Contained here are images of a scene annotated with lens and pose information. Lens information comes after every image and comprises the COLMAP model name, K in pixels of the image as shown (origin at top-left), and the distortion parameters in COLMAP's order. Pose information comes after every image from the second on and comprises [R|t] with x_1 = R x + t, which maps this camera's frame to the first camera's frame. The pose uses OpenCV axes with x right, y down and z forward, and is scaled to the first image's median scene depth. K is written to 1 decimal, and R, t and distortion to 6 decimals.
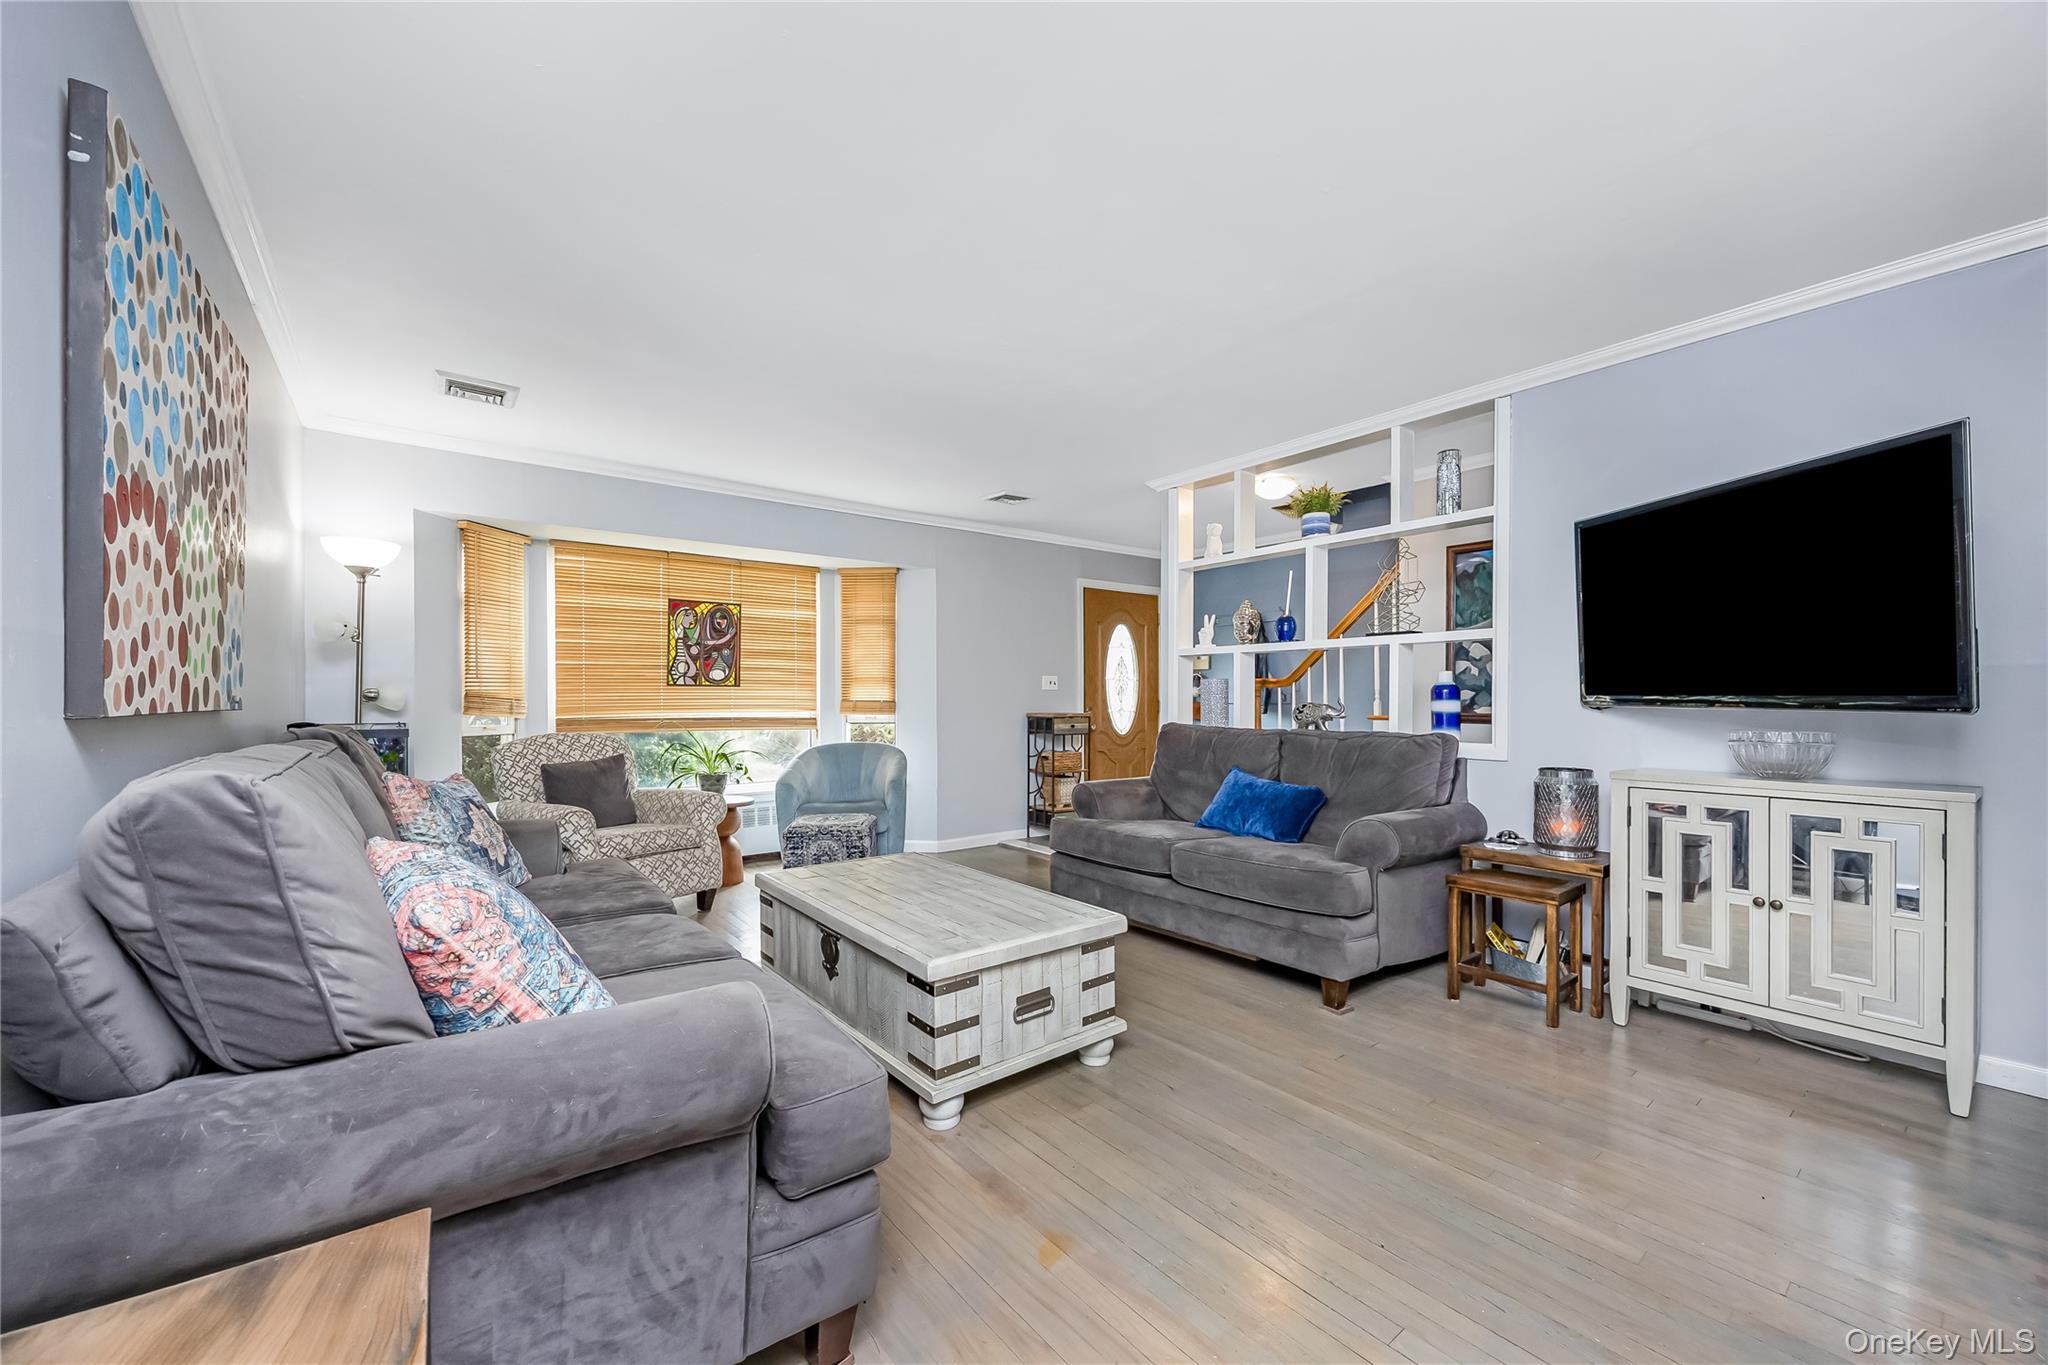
lens RADIAL K [[789.0, 0, 1024.6], [0, 789.0, 702.6], [0, 0, 1]] dist [-0.005353, 0.002305]
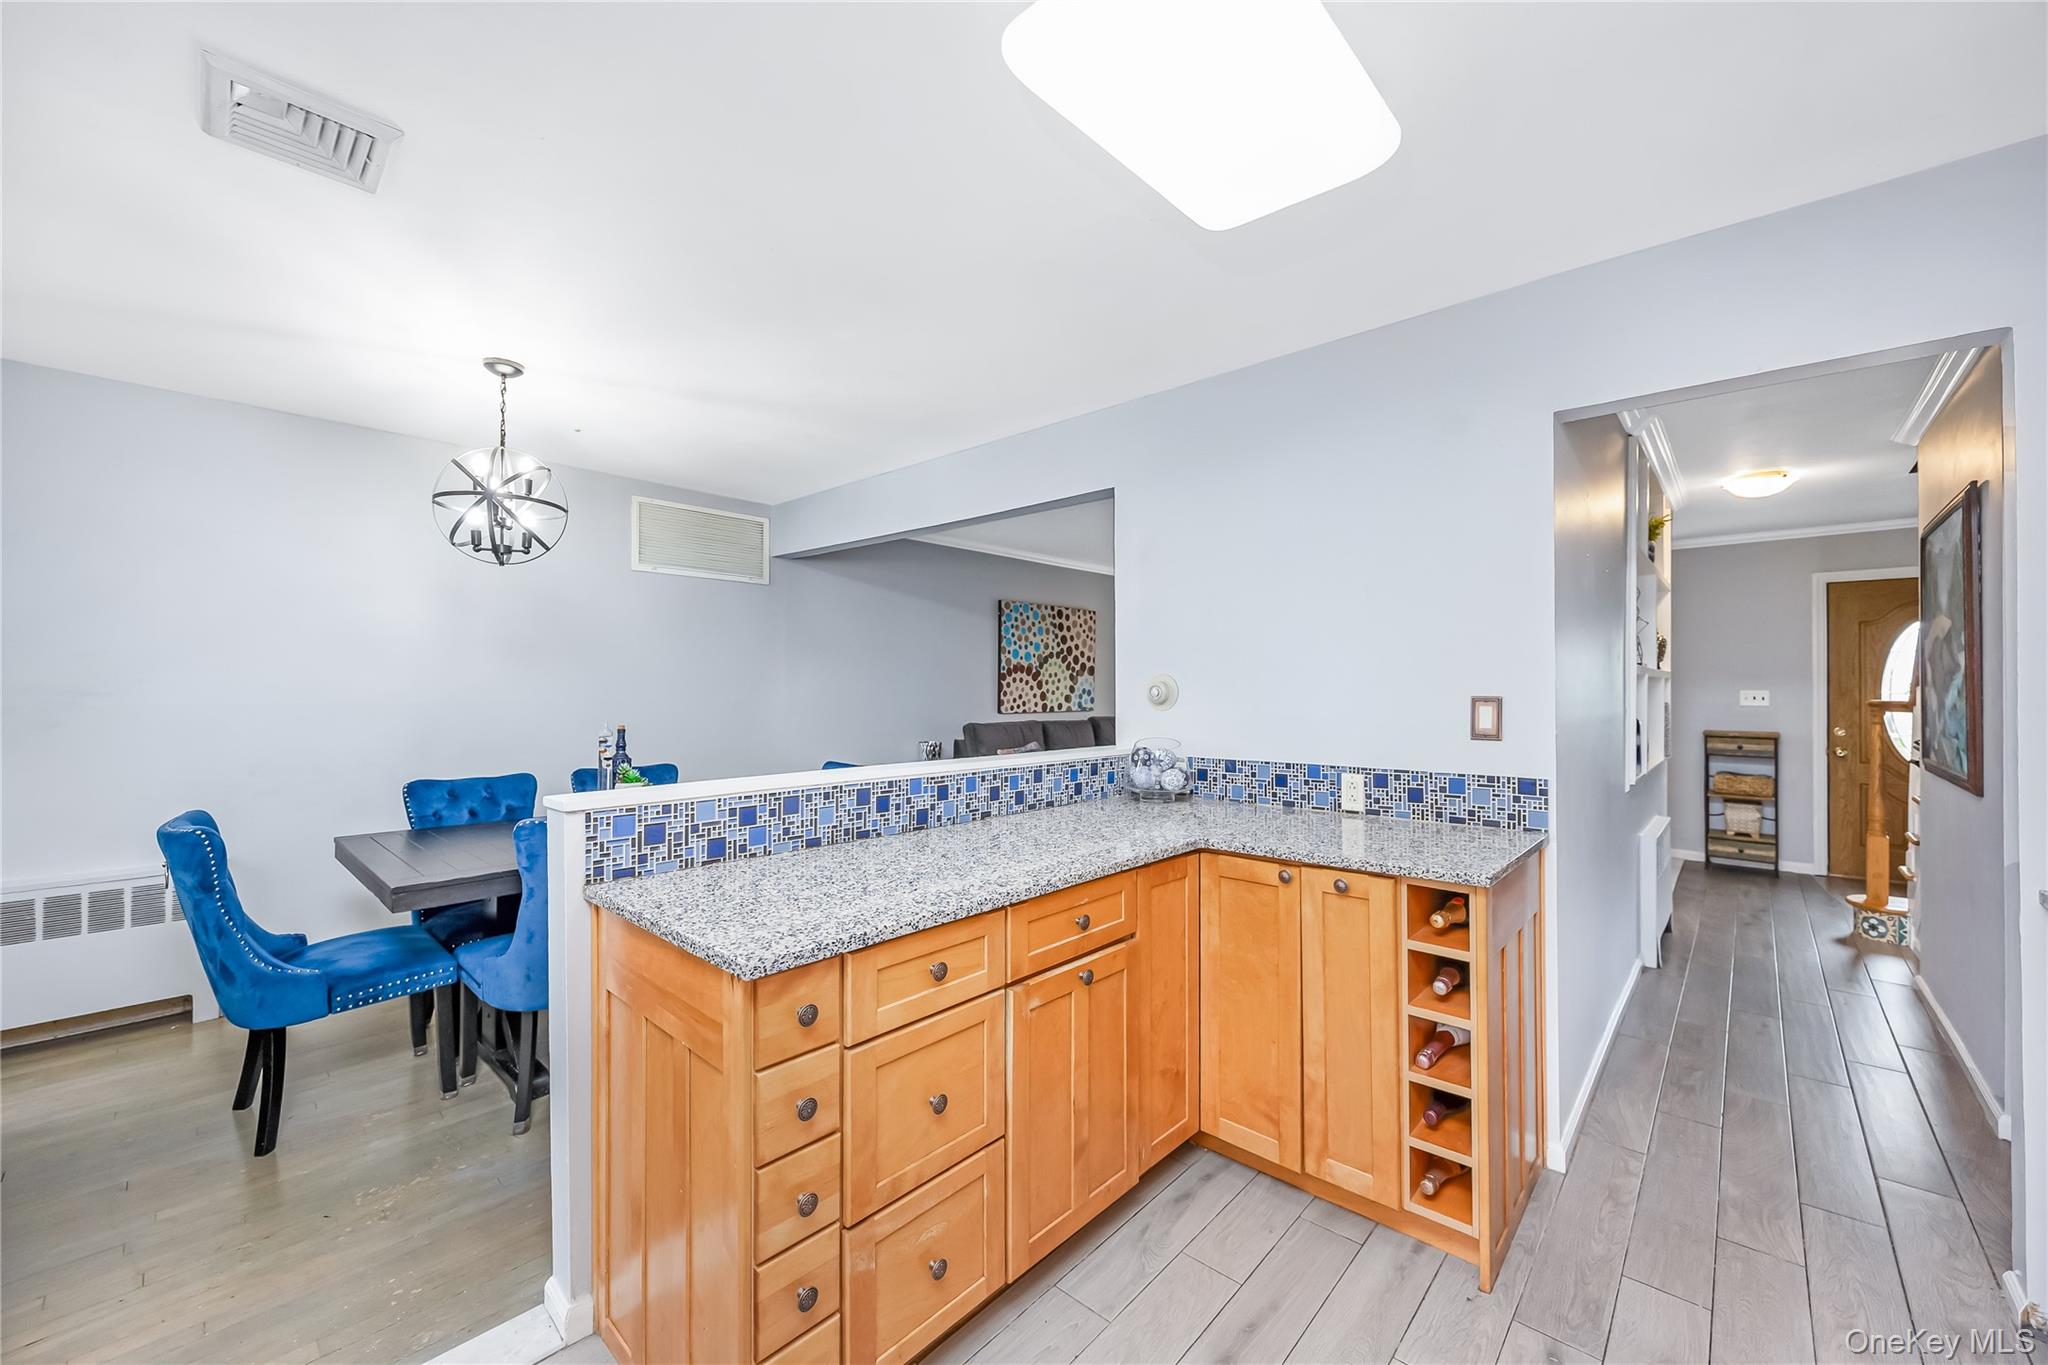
lens RADIAL K [[789.0, 0, 1049.4], [0, 789.0, 698.3], [0, 0, 1]] dist [-0.005353, 0.002305]
pose [[0.174725, 0.017777, -0.984457, 0.975919], [-0.009287, 0.999822, 0.016406, -0.040177], [0.984573, 0.006276, 0.174859, 0.080183]]
